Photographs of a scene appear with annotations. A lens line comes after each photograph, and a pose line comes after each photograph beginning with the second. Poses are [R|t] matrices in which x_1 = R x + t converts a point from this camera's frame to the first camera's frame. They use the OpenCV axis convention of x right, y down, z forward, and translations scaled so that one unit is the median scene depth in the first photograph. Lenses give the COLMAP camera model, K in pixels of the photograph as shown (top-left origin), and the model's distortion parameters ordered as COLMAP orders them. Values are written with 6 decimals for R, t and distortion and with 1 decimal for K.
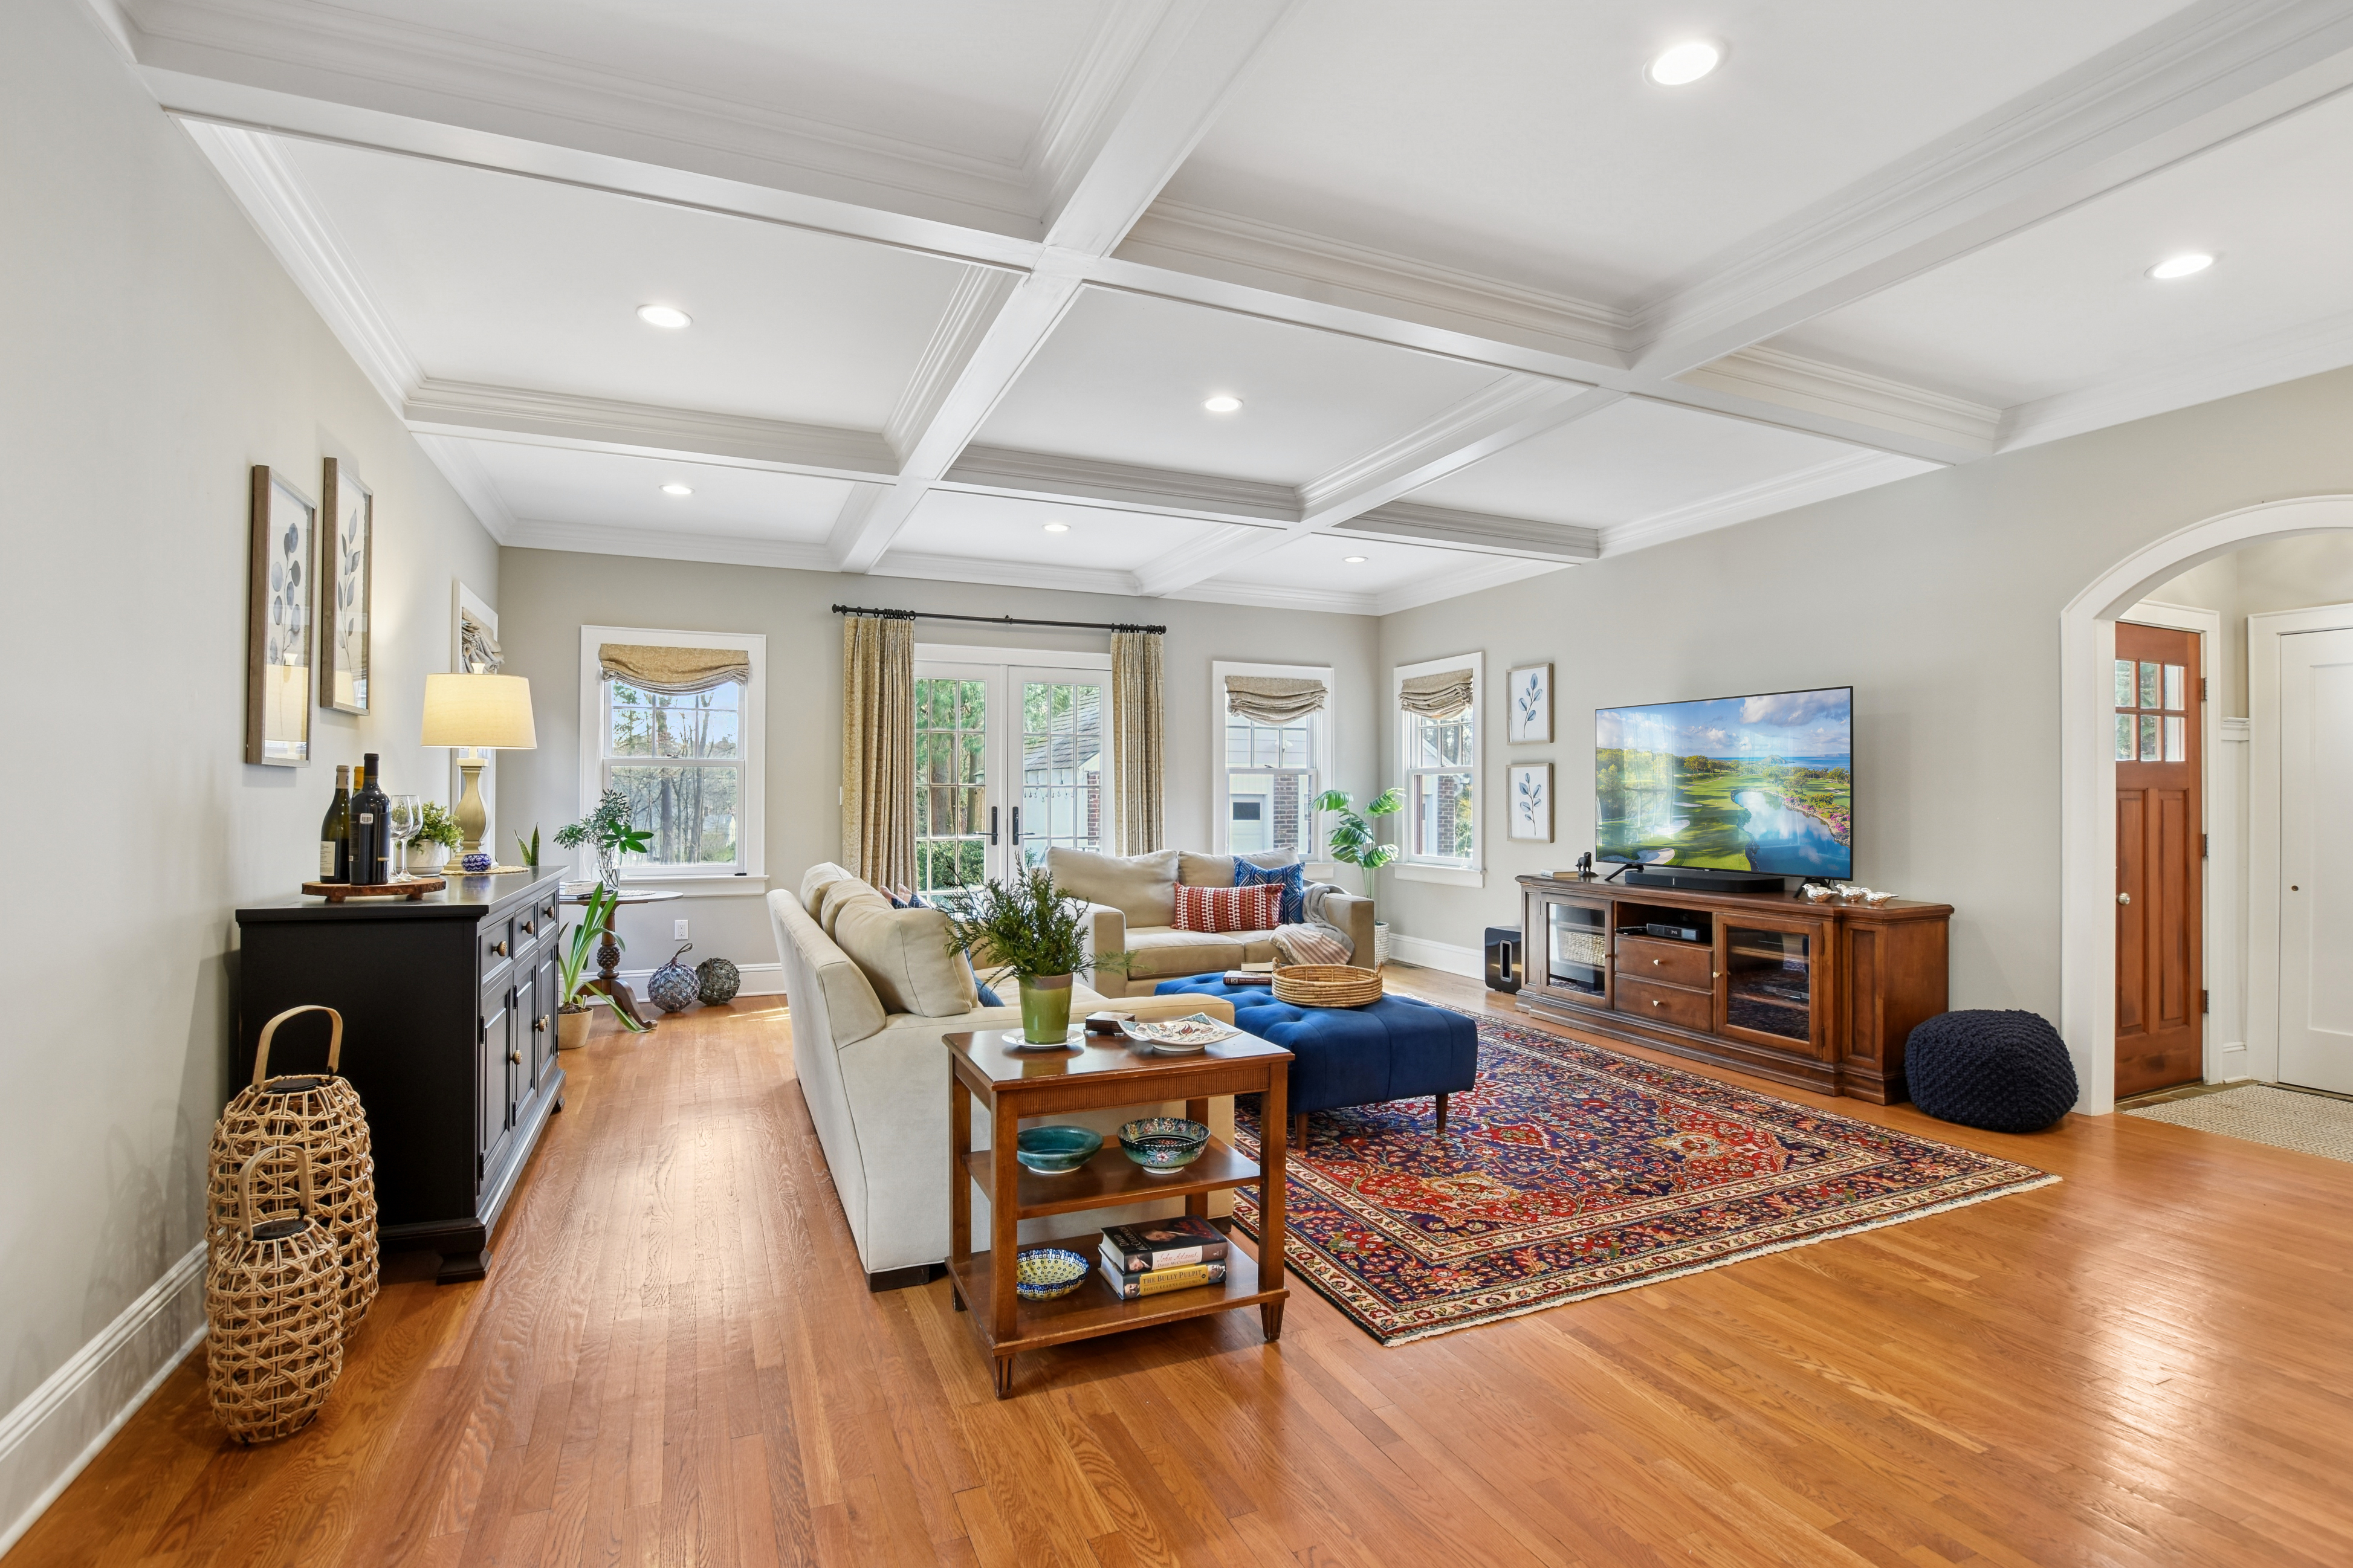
lens RADIAL K [[1074.1, 0, 1177.2], [0, 1074.1, 790.6], [0, 0, 1]] dist [0.002789, 0.000324]
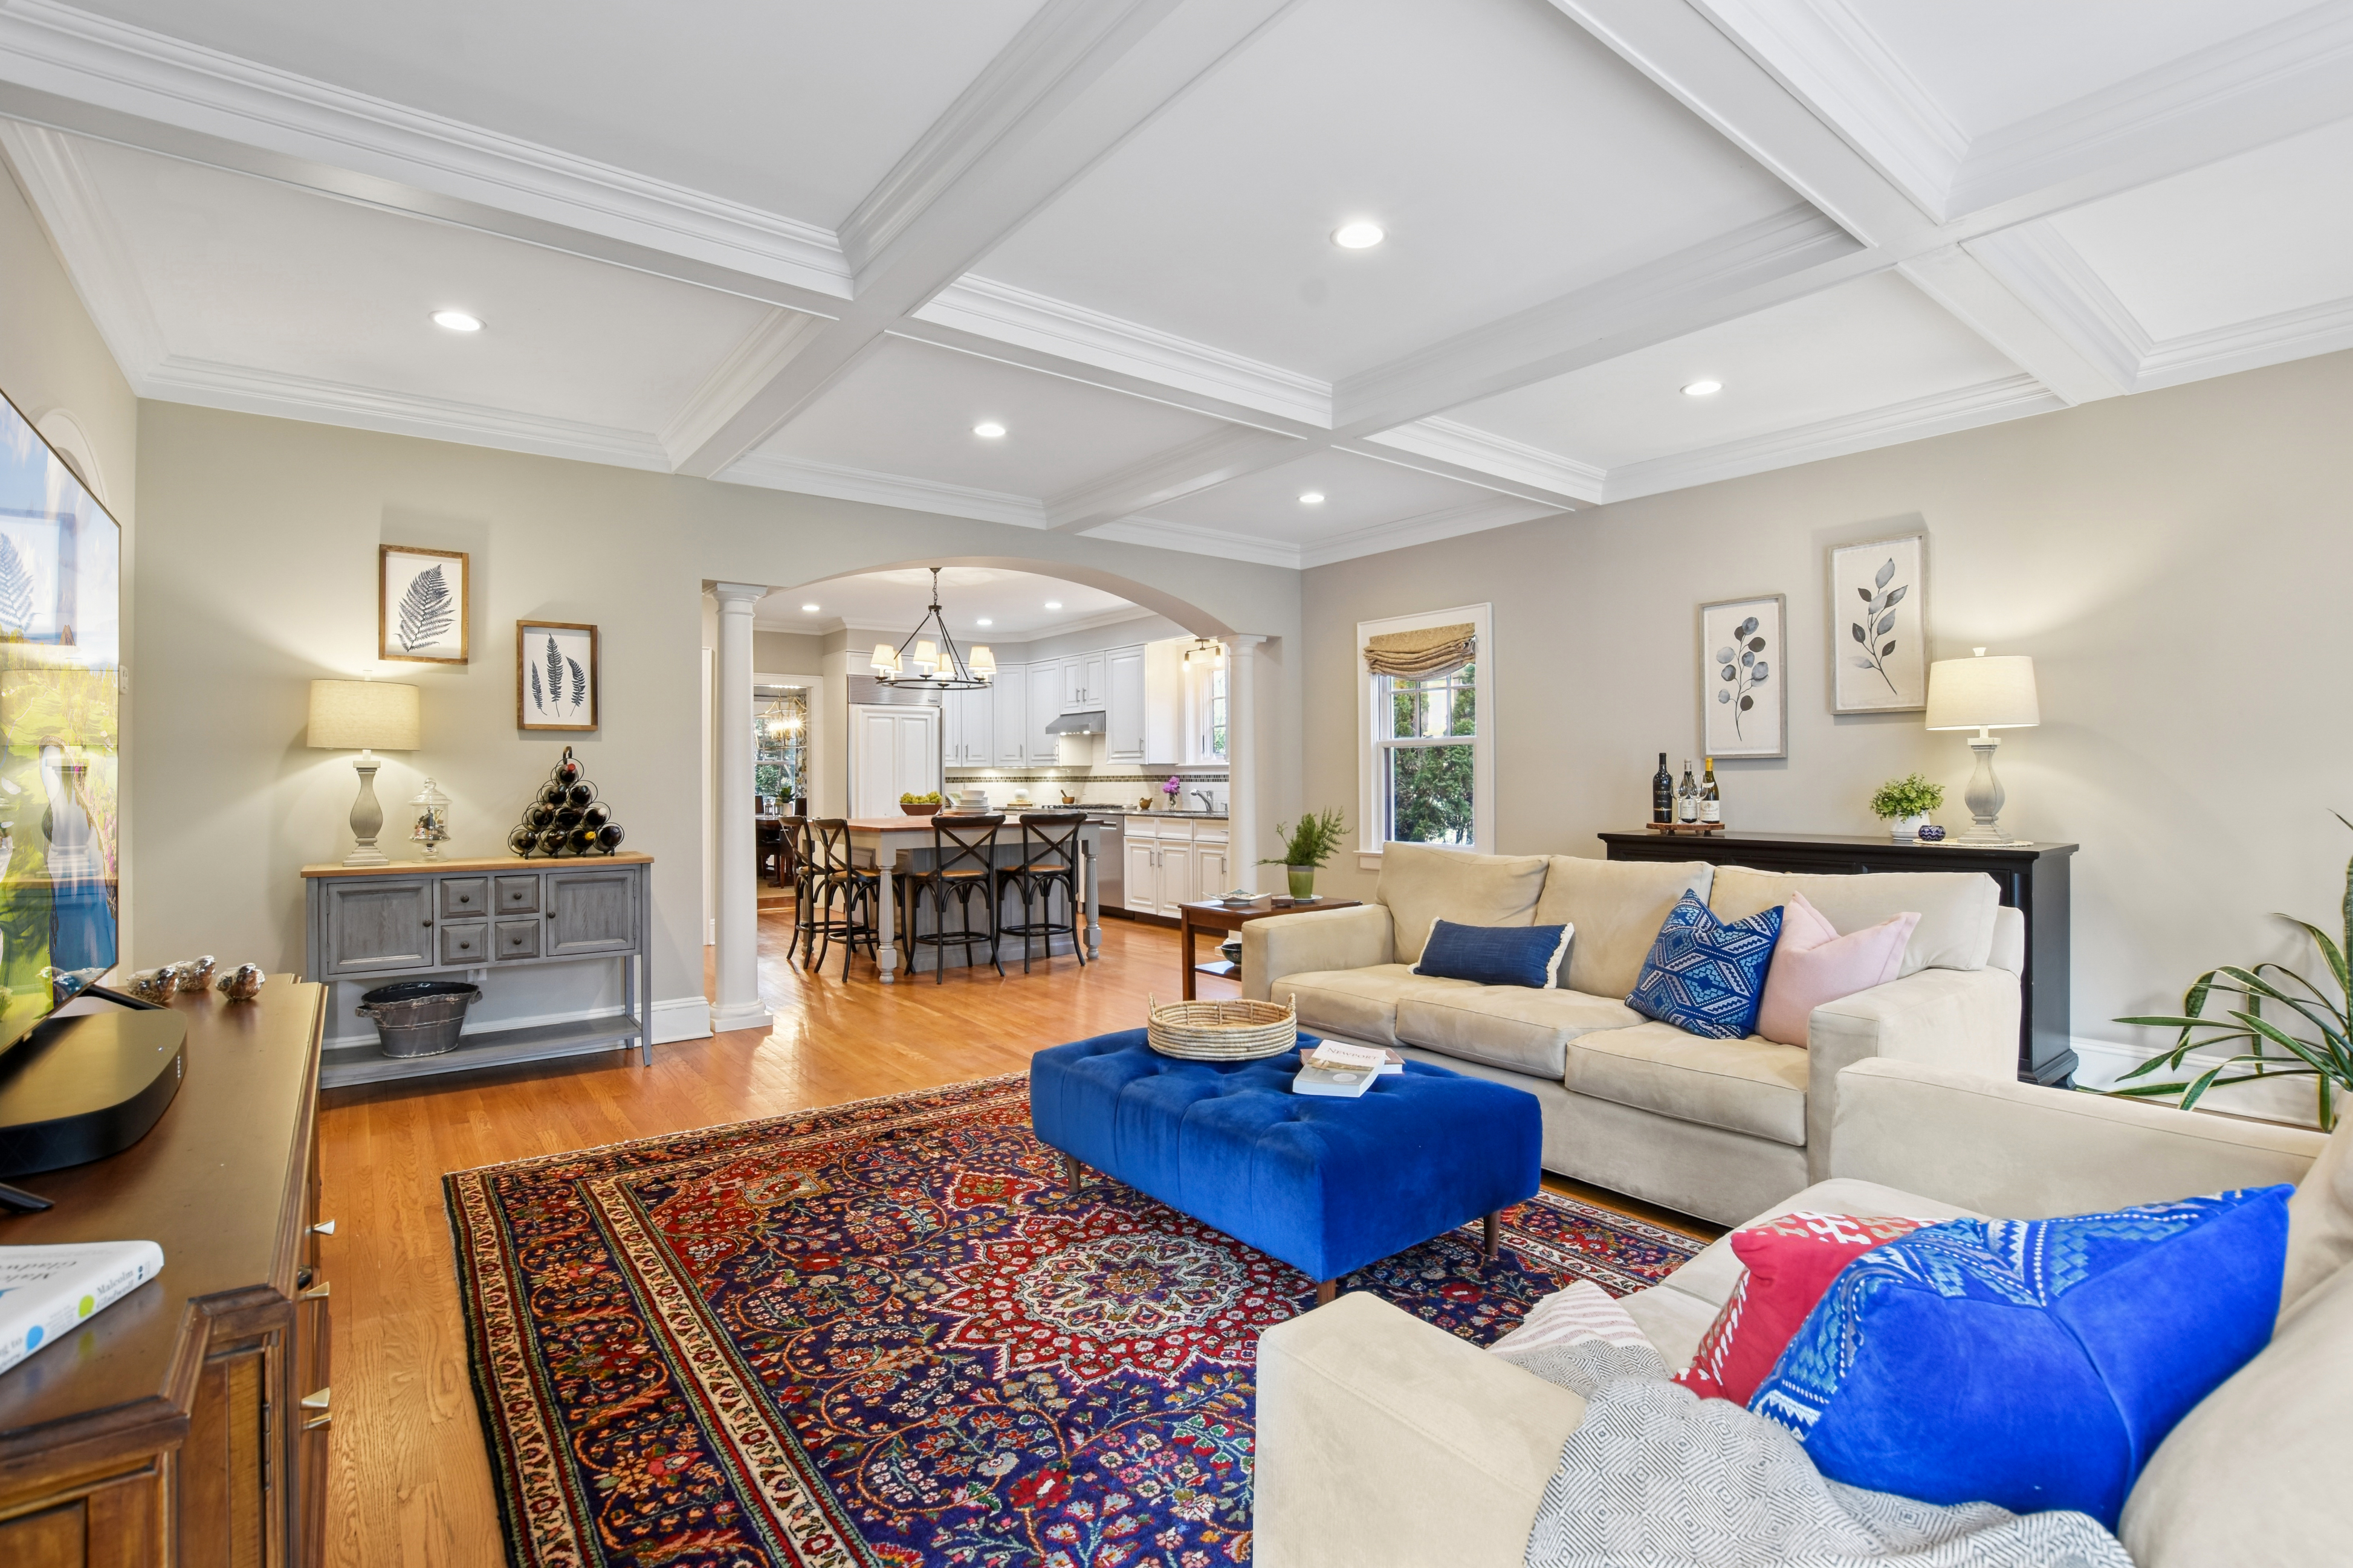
lens RADIAL K [[1074.1, 0, 1171.6], [0, 1074.1, 777.5], [0, 0, 1]] dist [0.002789, 0.000324]
pose [[-0.969813, 0.000253, -0.243848, 0.379859], [0.003238, 0.999925, -0.011844, 0.019210], [0.243827, -0.012276, -0.969741, 1.841716]]
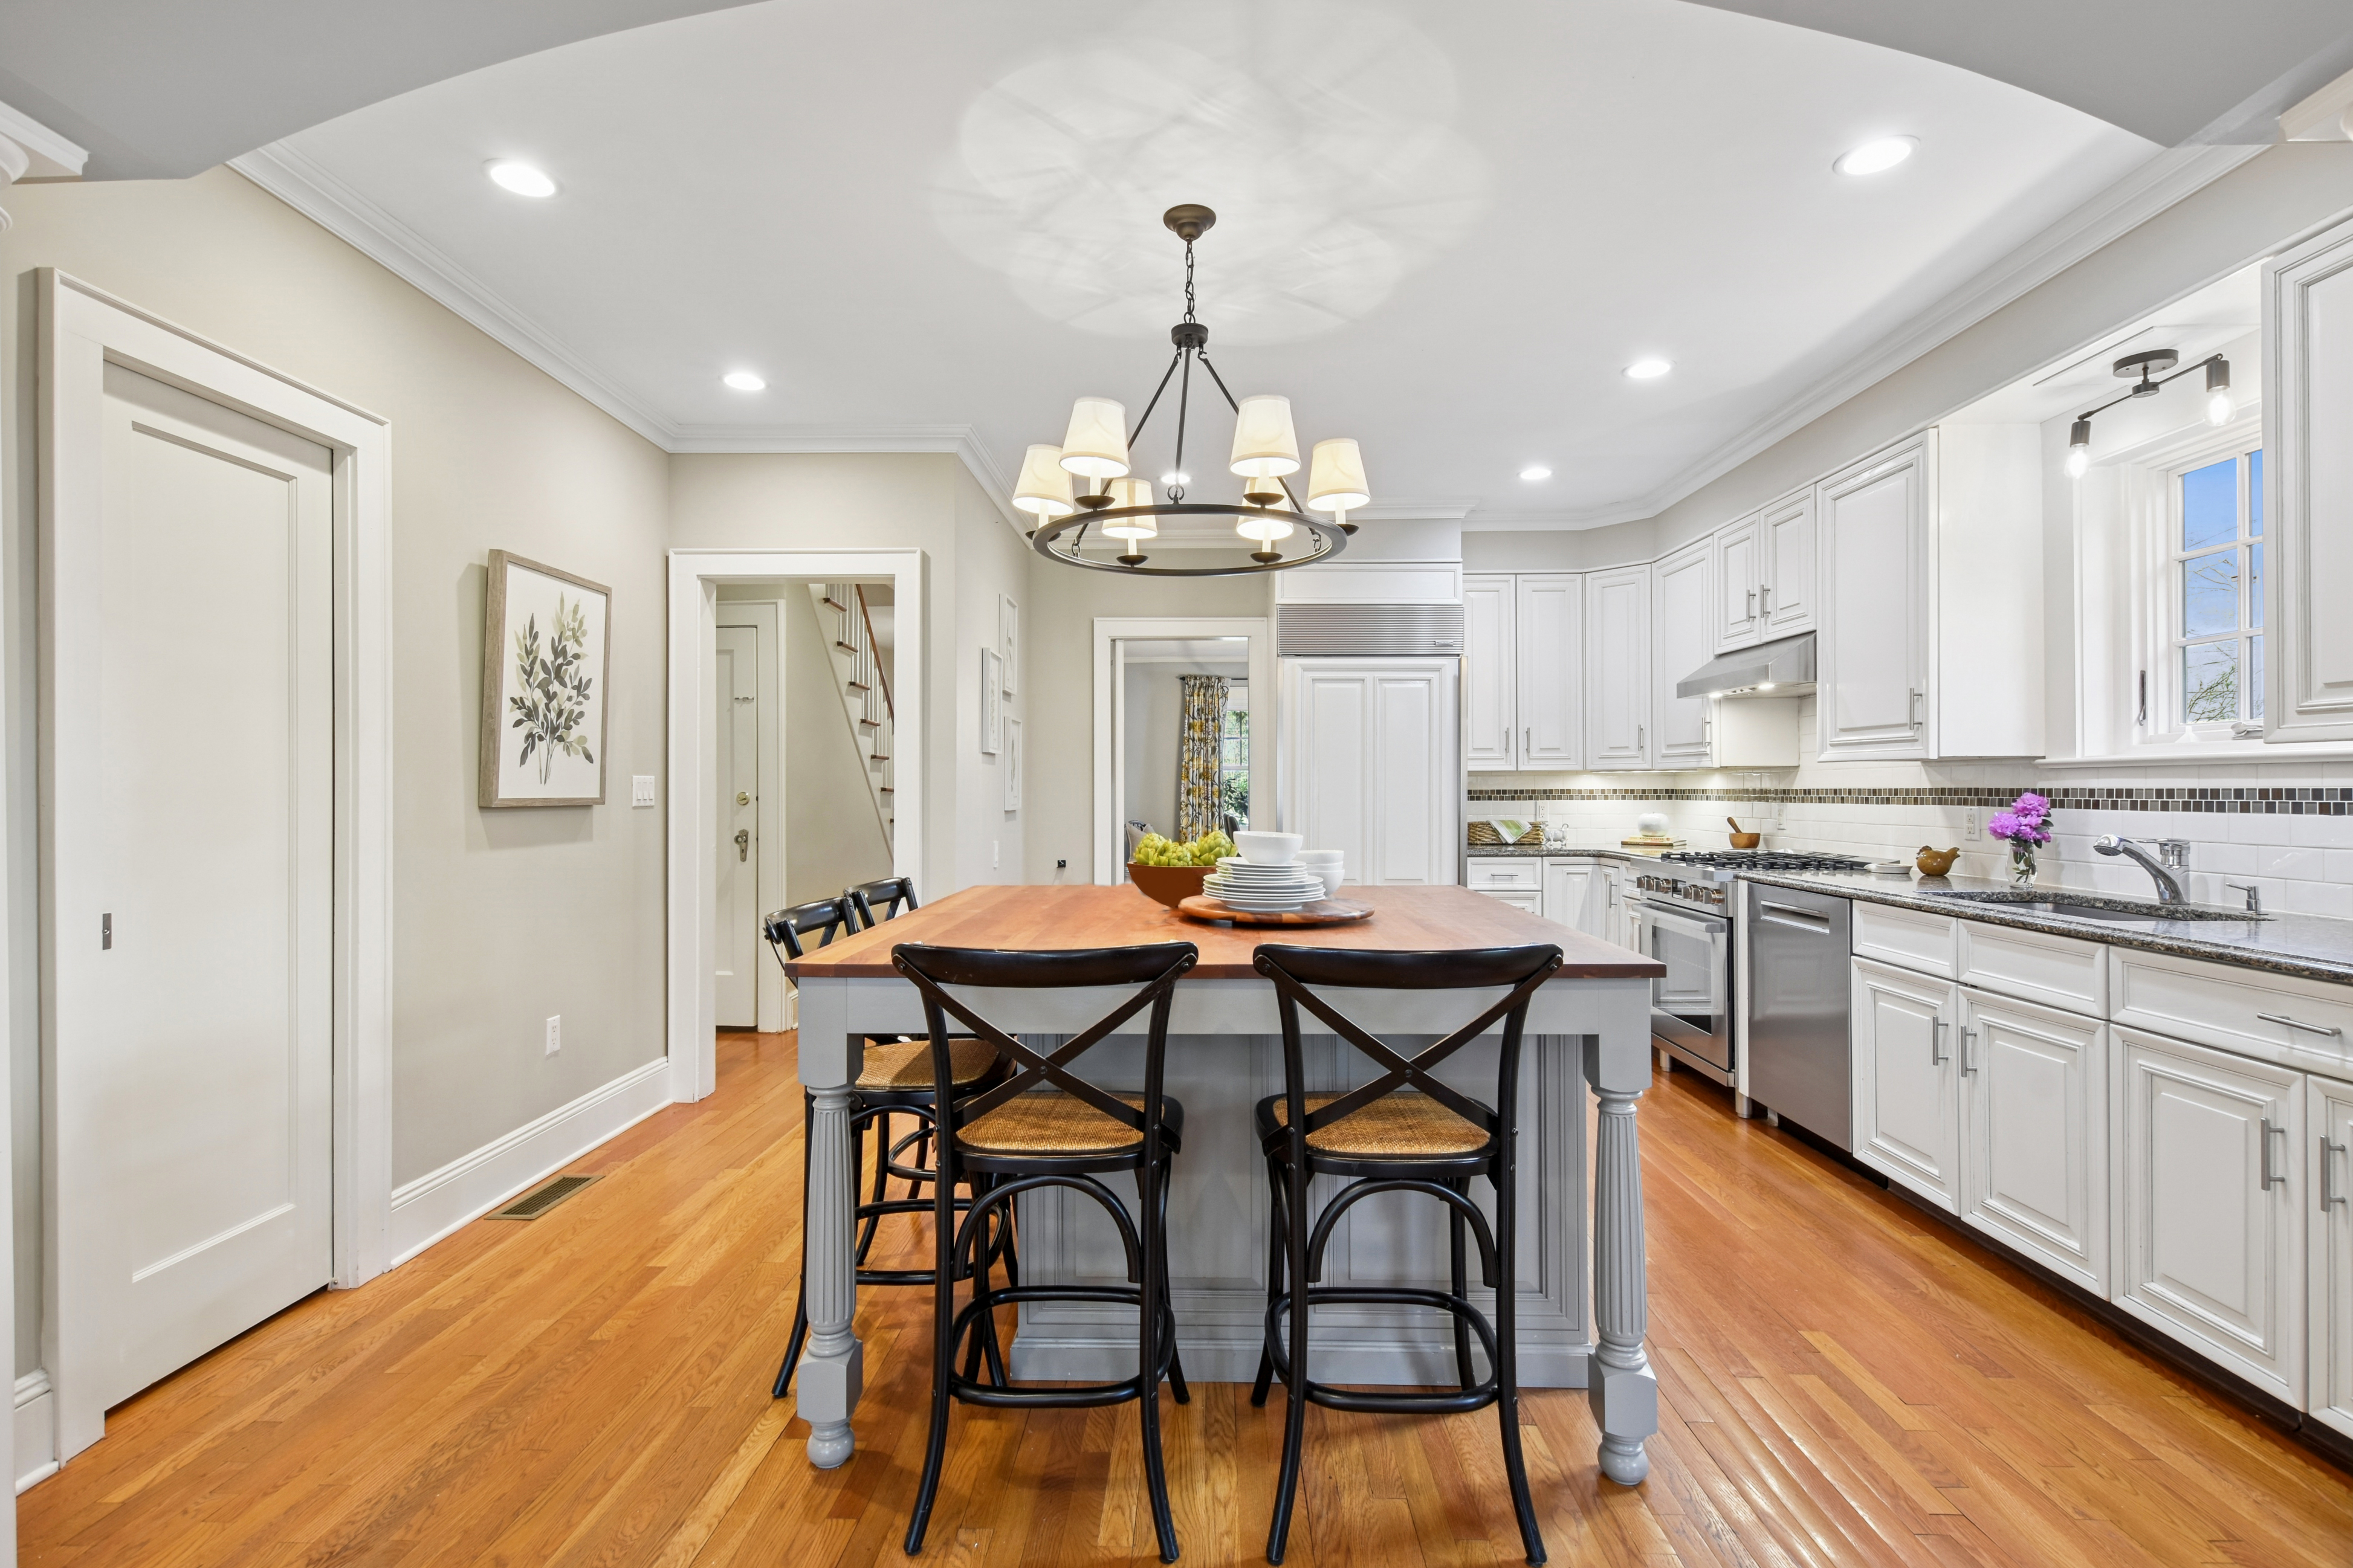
lens RADIAL K [[1074.1, 0, 1168.0], [0, 1074.1, 785.2], [0, 0, 1]] dist [0.002789, 0.000324]
pose [[-0.905006, -0.005283, 0.425366, 0.076023], [-0.010856, 0.999884, -0.010678, 0.001076], [-0.425260, -0.014282, -0.904959, 0.695121]]
